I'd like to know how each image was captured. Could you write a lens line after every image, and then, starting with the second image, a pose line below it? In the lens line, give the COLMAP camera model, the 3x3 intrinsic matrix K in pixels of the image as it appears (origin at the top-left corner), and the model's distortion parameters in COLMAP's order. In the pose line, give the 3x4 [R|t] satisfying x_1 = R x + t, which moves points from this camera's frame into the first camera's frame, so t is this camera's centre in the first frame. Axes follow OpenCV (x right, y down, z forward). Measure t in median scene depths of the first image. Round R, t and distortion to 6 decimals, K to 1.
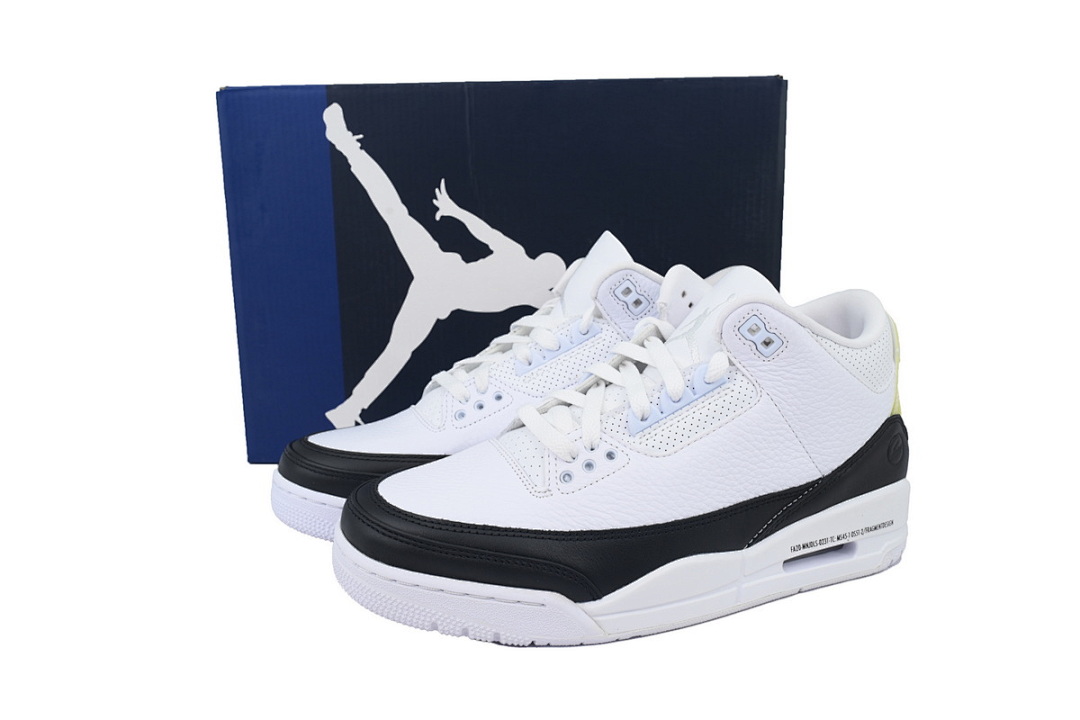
lens RADIAL K [[959.9, 0, 540.0], [0, 959.9, 360.0], [0, 0, 1]] dist [0.001471, -0.001789]
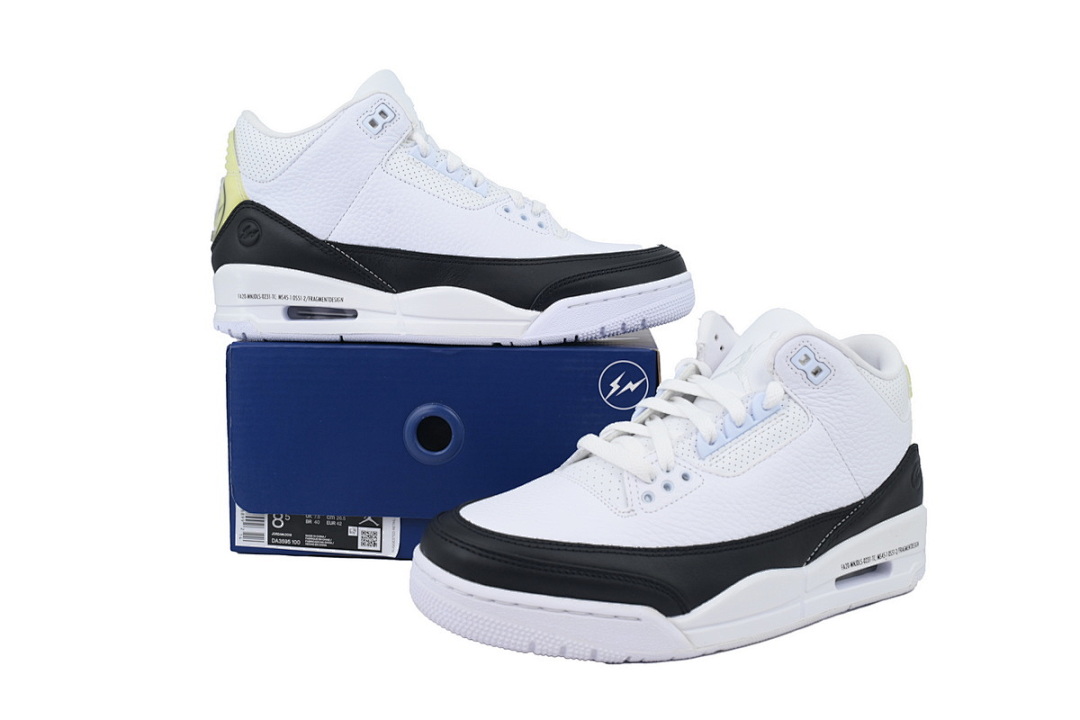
lens RADIAL K [[959.9, 0, 540.0], [0, 959.9, 360.0], [0, 0, 1]] dist [0.001471, -0.001789]
pose [[0.988964, -0.001314, 0.148149, -0.235980], [0.019340, 0.992549, -0.120298, 0.094183], [-0.146887, 0.121835, 0.981621, -0.026326]]
